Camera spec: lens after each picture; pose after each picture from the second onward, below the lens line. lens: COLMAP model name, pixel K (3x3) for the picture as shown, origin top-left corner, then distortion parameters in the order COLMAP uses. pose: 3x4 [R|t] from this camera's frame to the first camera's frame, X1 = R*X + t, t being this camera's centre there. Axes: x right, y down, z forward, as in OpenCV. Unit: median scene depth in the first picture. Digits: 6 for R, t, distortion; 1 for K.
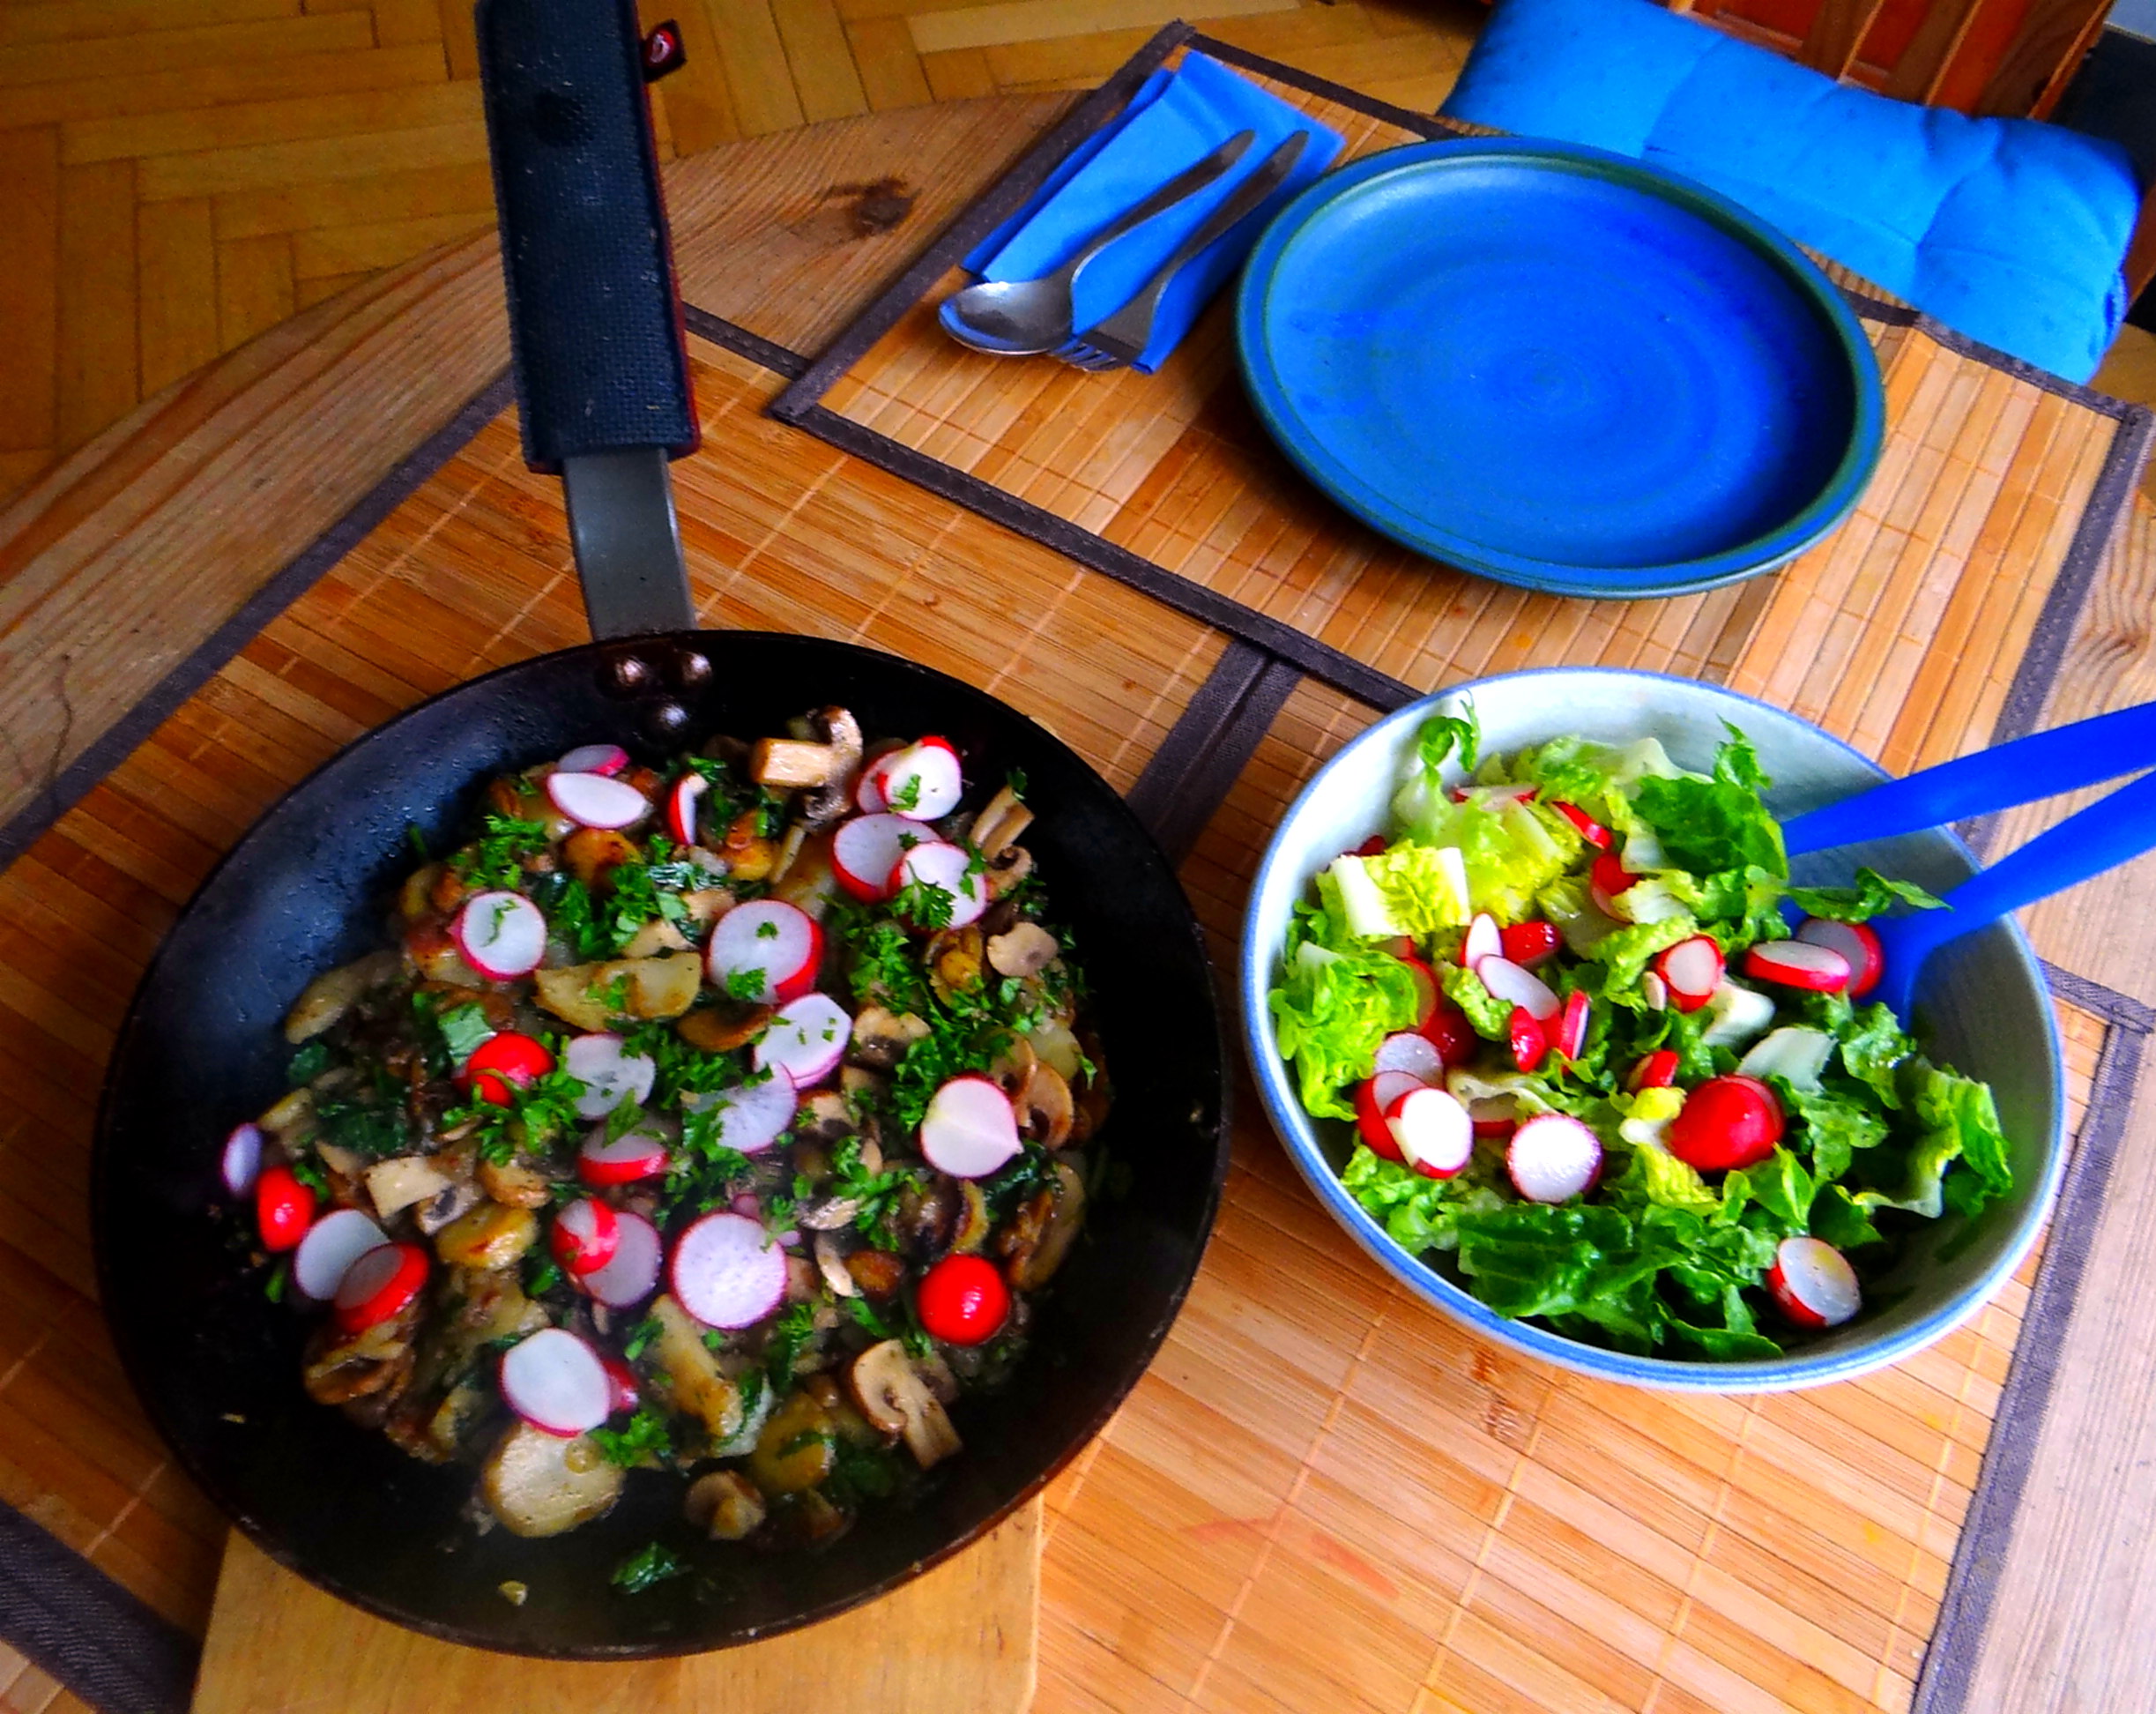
lens RADIAL K [[1752.9, 0, 1113.0], [0, 1752.9, 847.9], [0, 0, 1]] dist [0.003534, 0.001057]
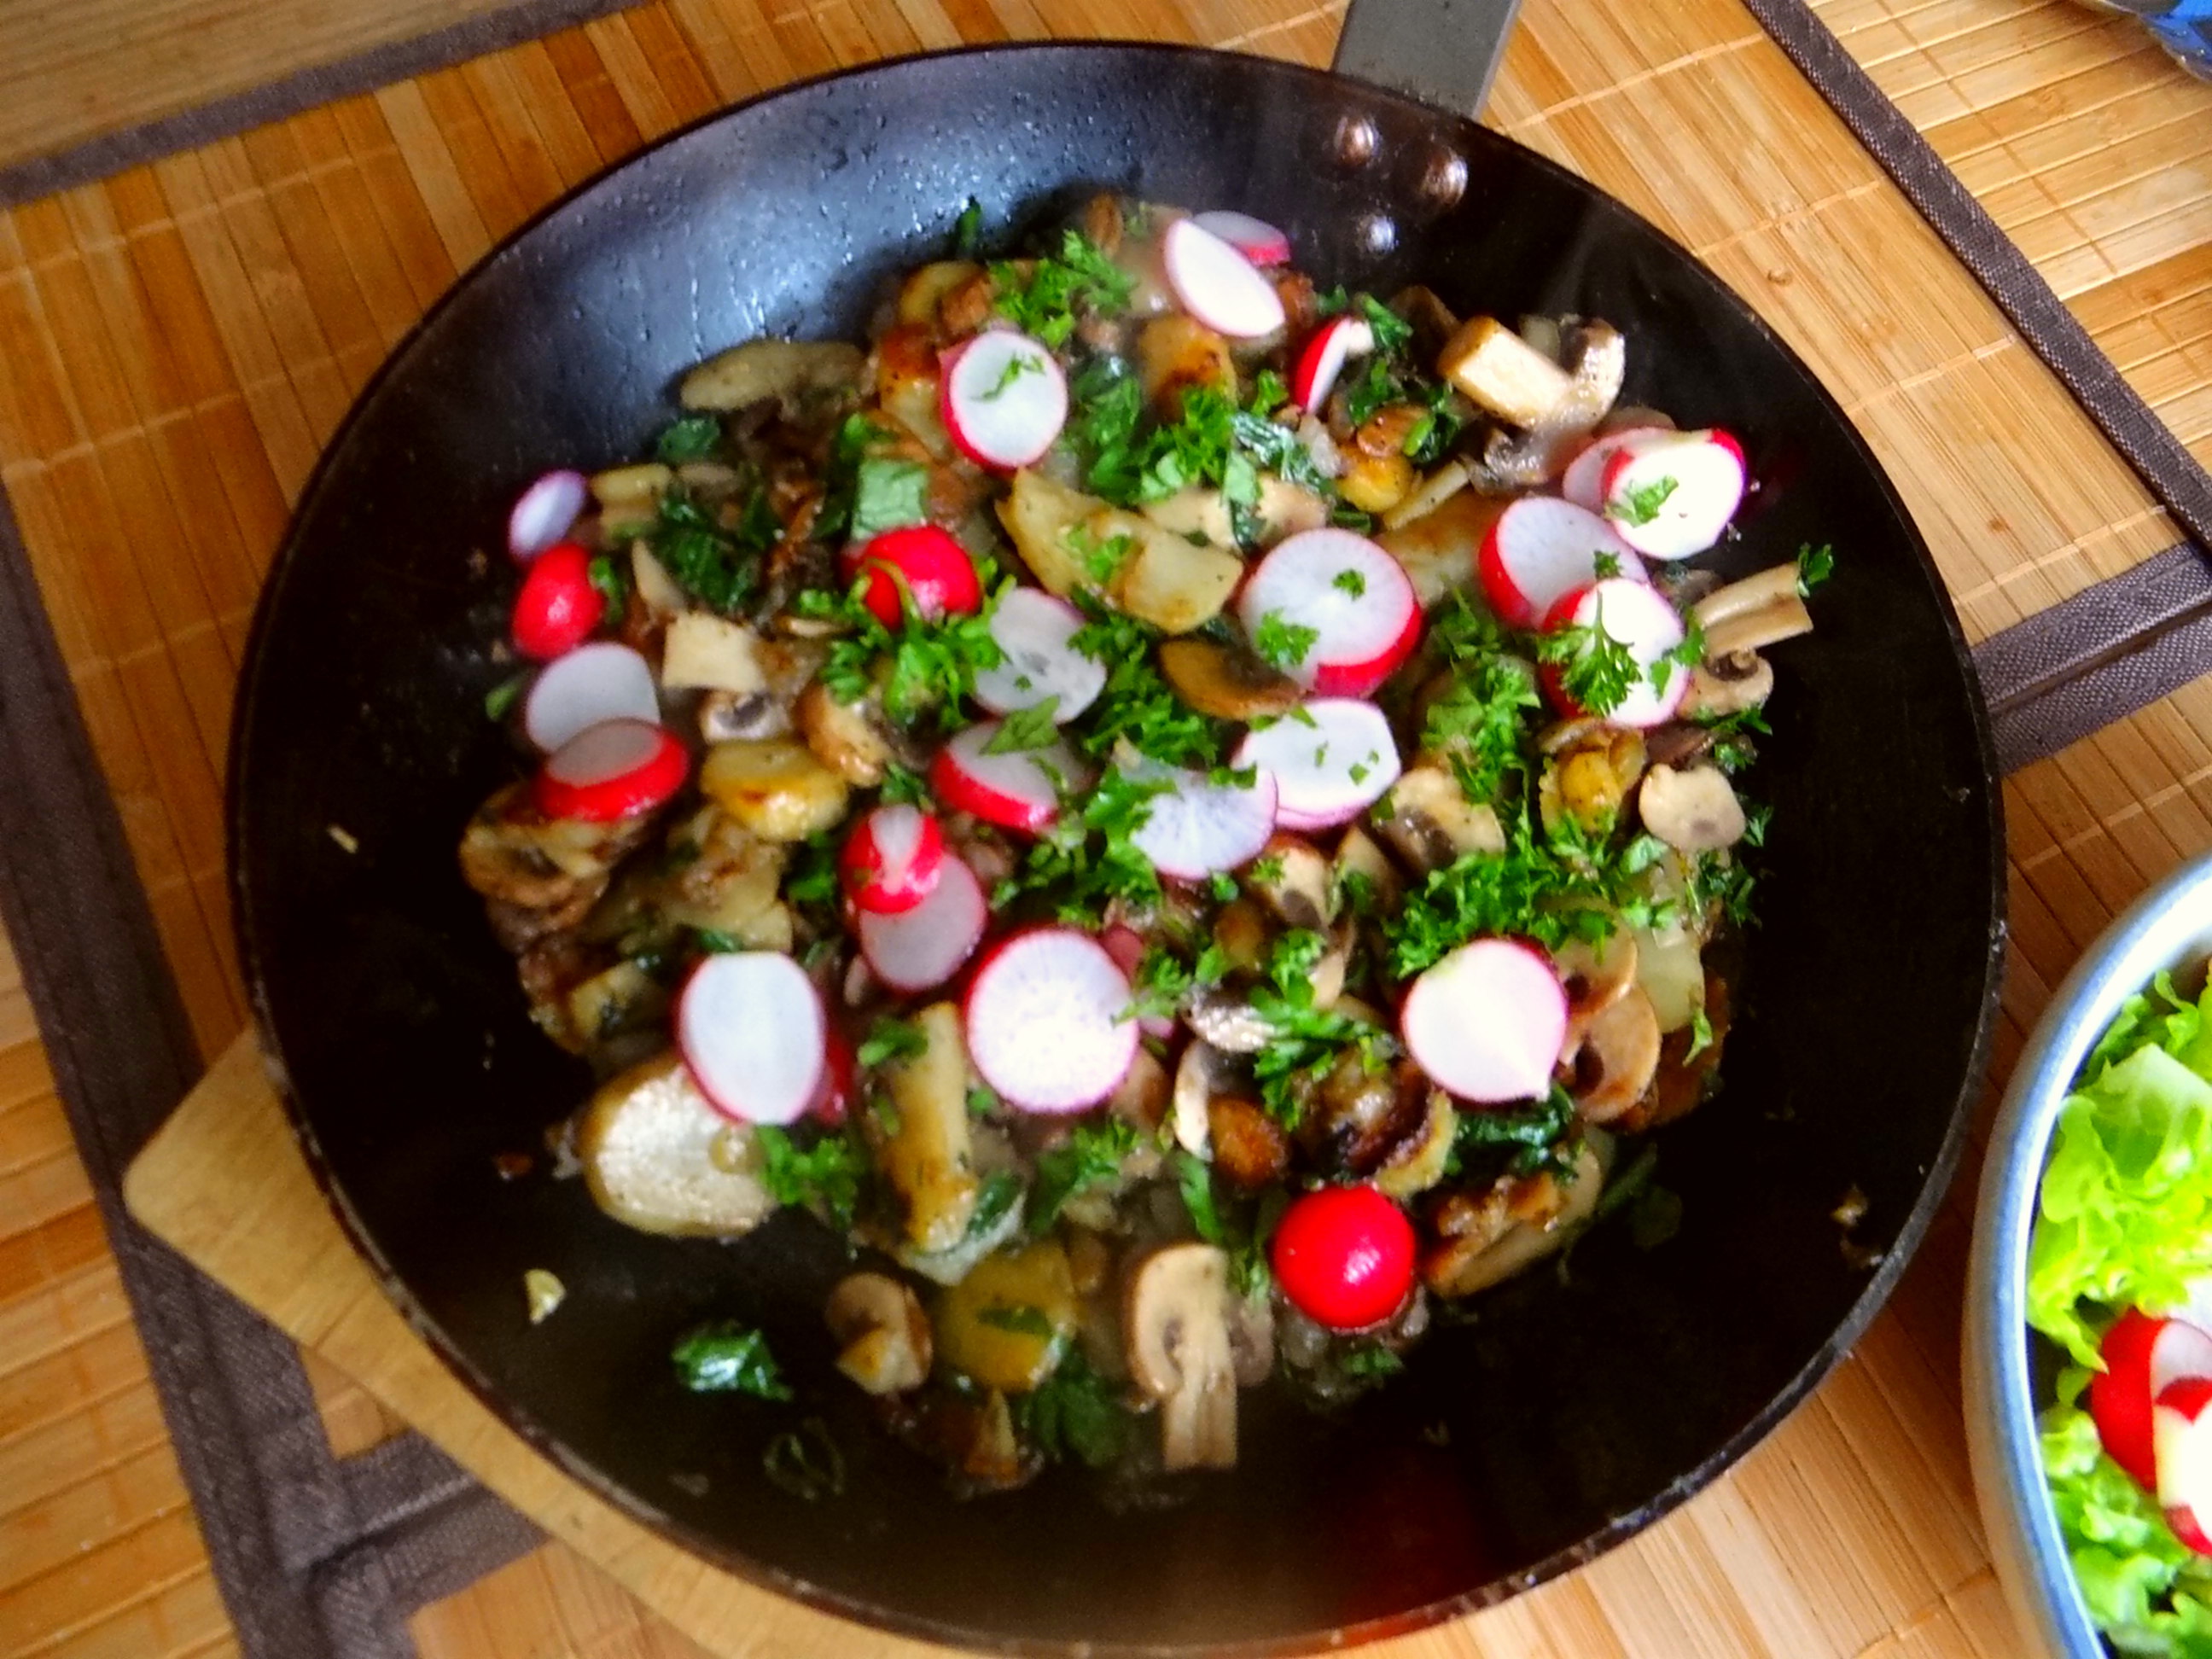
lens RADIAL K [[1748.0, 0, 1106.0], [0, 1748.0, 829.5], [0, 0, 1]] dist [-0.077565, -0.001800]
pose [[0.839642, 0.502171, -0.206944, -0.098478], [-0.470003, 0.862728, 0.186542, 0.049677], [0.272212, -0.059364, 0.960404, 0.371001]]
